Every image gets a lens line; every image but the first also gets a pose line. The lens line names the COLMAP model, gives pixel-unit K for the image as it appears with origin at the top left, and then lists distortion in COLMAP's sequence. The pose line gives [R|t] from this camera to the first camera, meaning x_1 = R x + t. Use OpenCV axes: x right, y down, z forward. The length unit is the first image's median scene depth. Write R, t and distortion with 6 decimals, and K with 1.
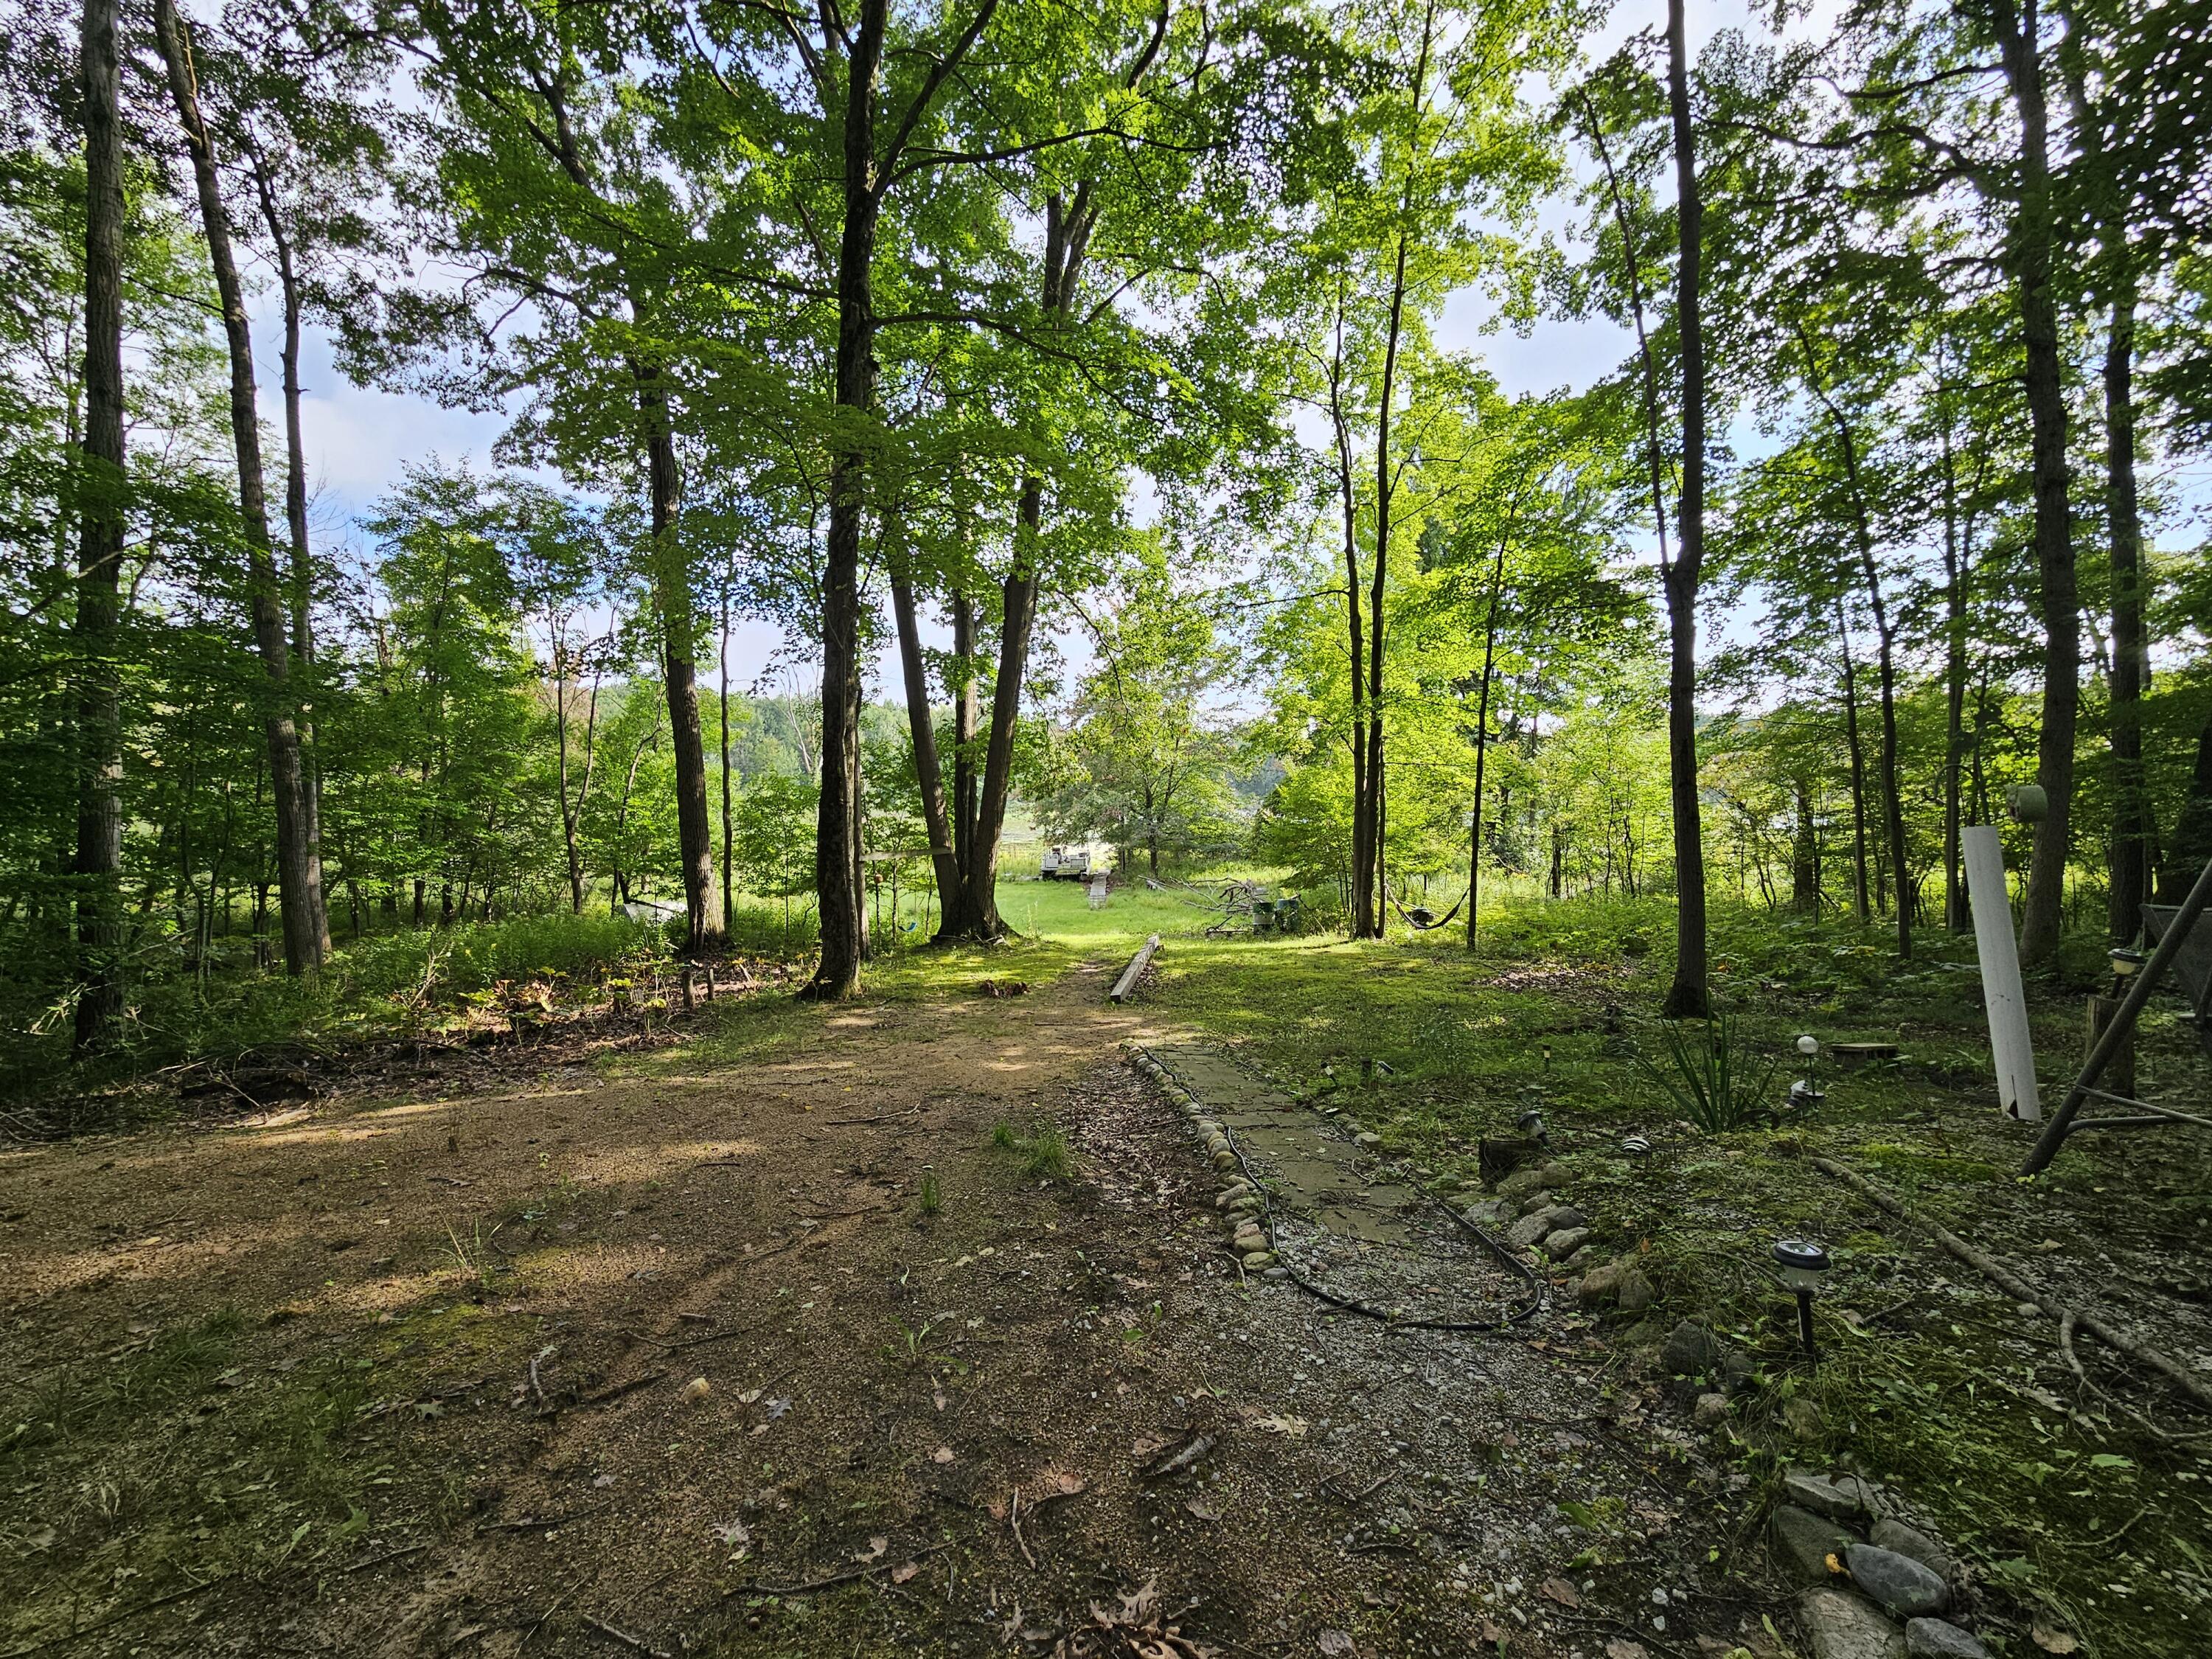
lens RADIAL K [[912.4, 0, 1106.6], [0, 912.4, 831.1], [0, 0, 1]] dist [-0.003706, 0.001255]
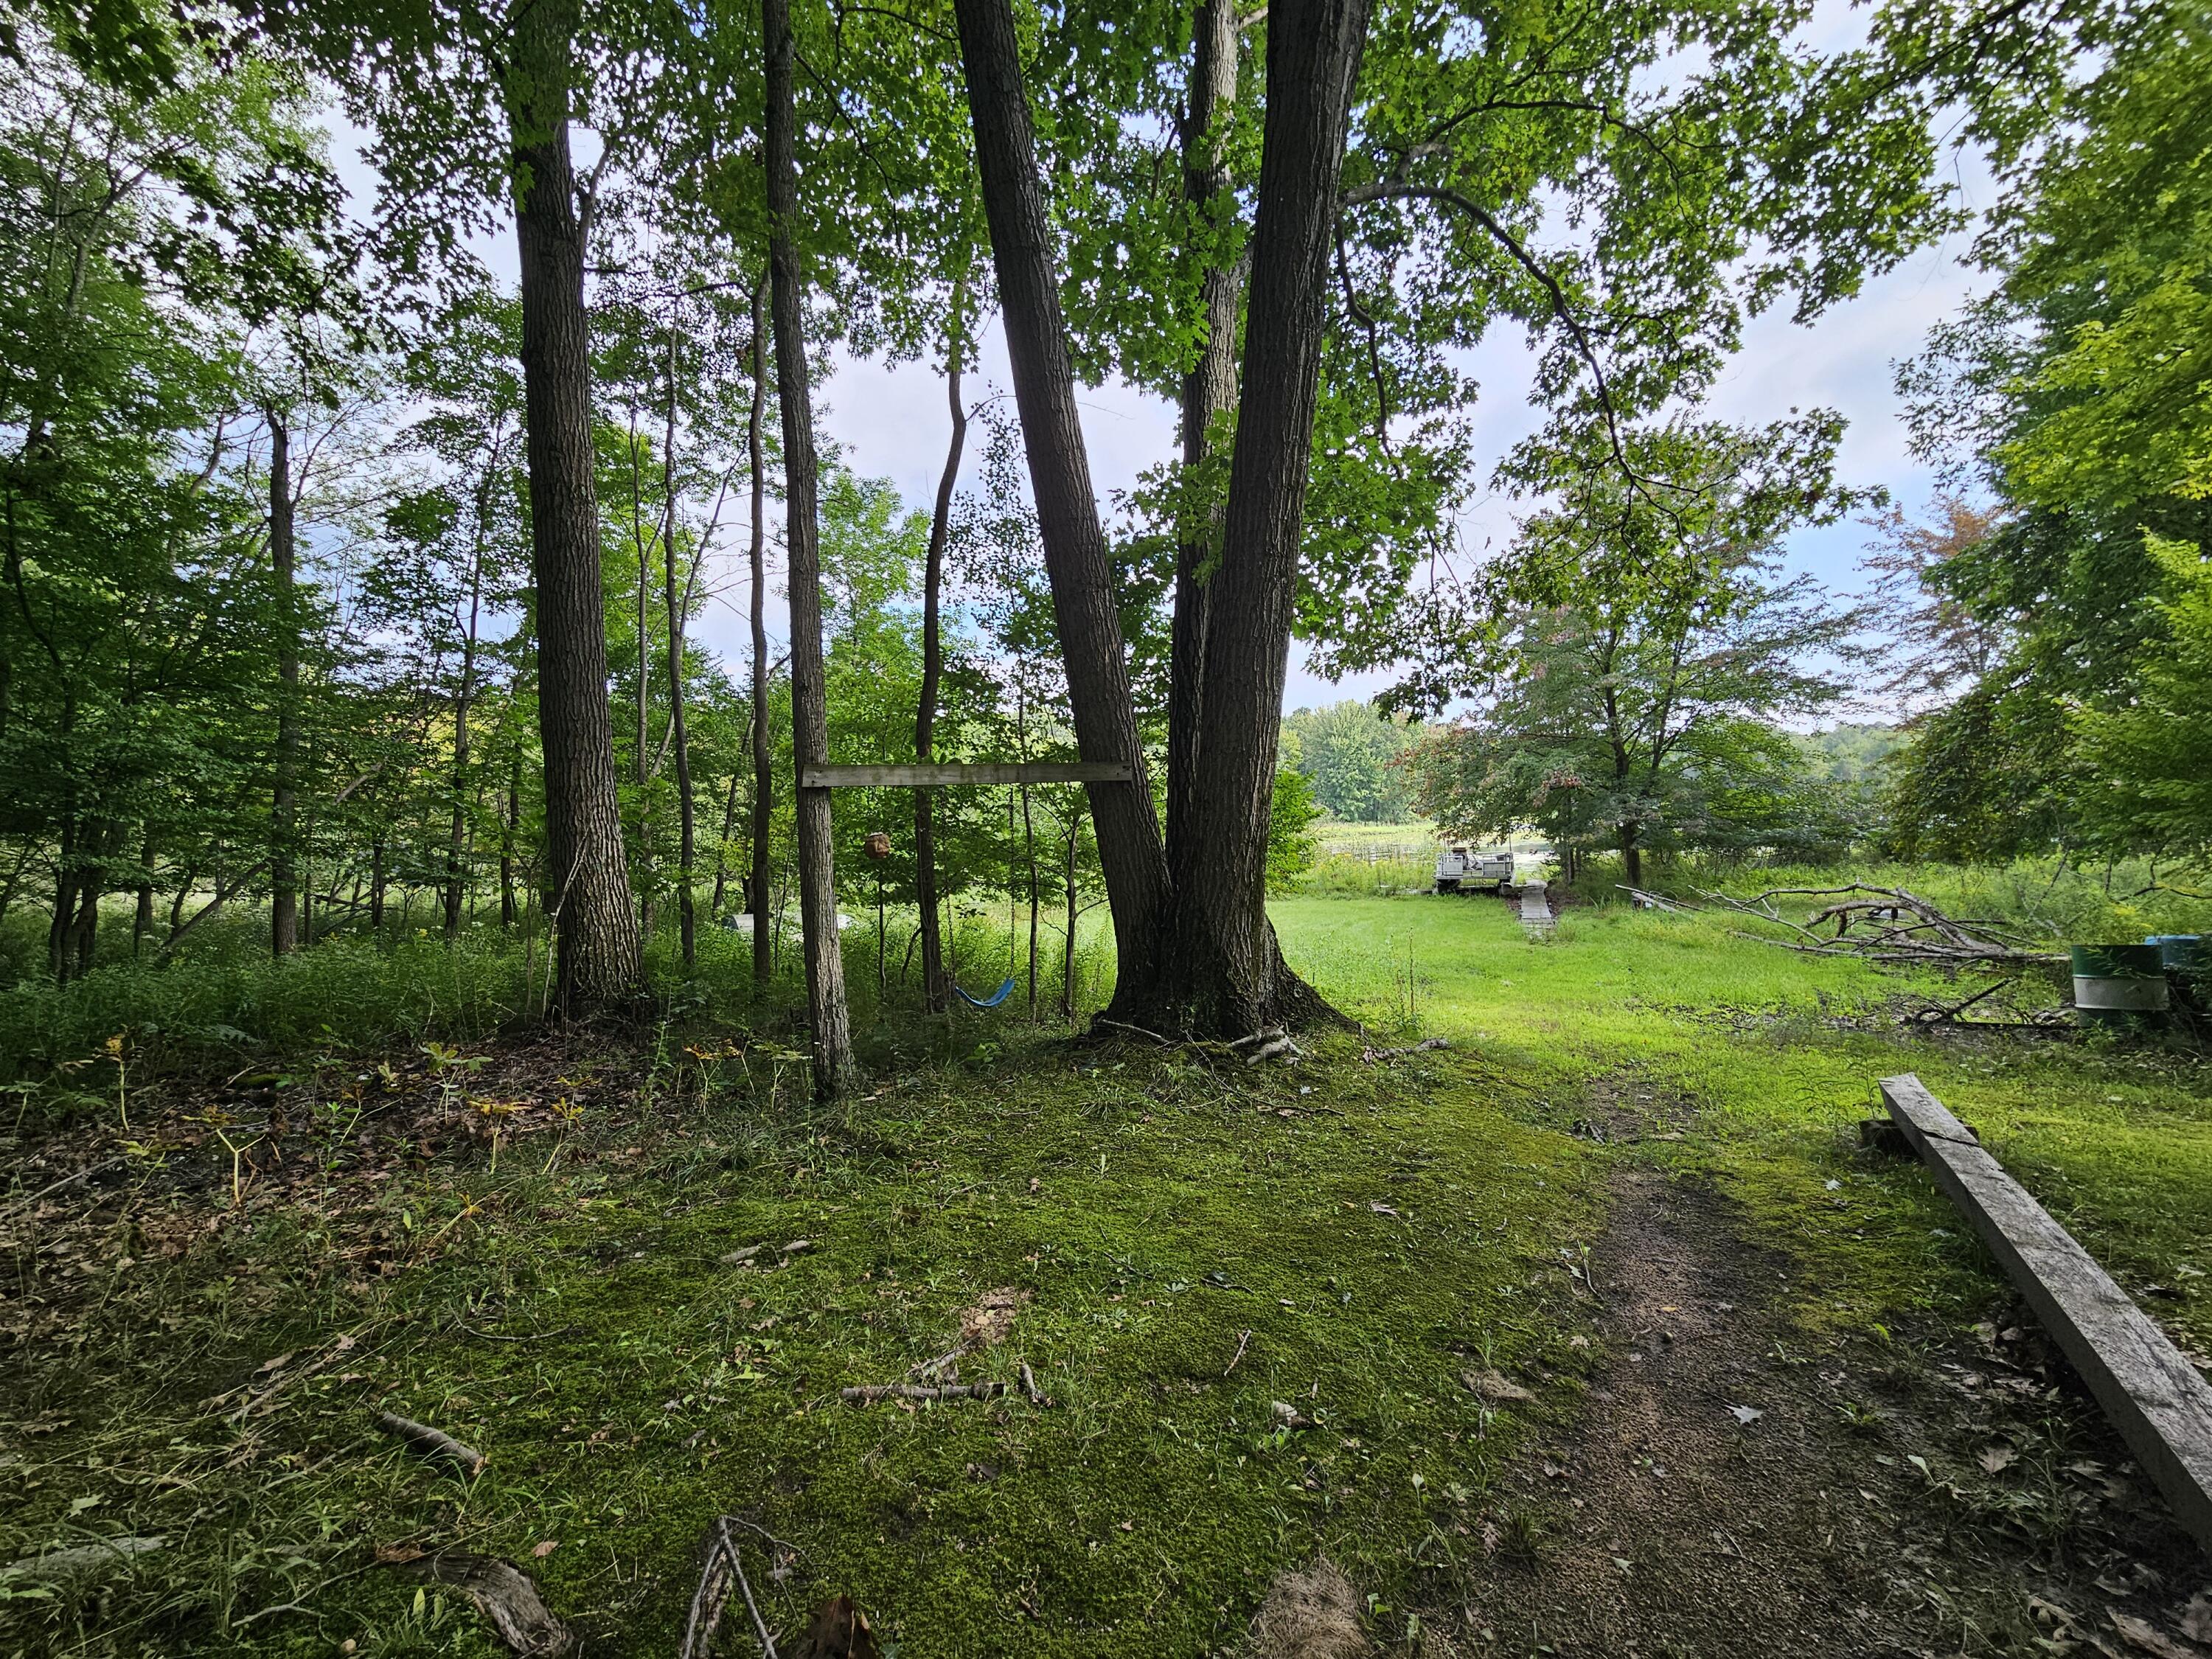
lens RADIAL K [[912.4, 0, 1105.2], [0, 912.4, 838.2], [0, 0, 1]] dist [-0.003706, 0.001255]
pose [[0.908433, -0.002663, -0.418022, -0.013627], [-0.001894, 0.999943, -0.010486, 0.021882], [0.418026, 0.010317, 0.908376, 0.317836]]
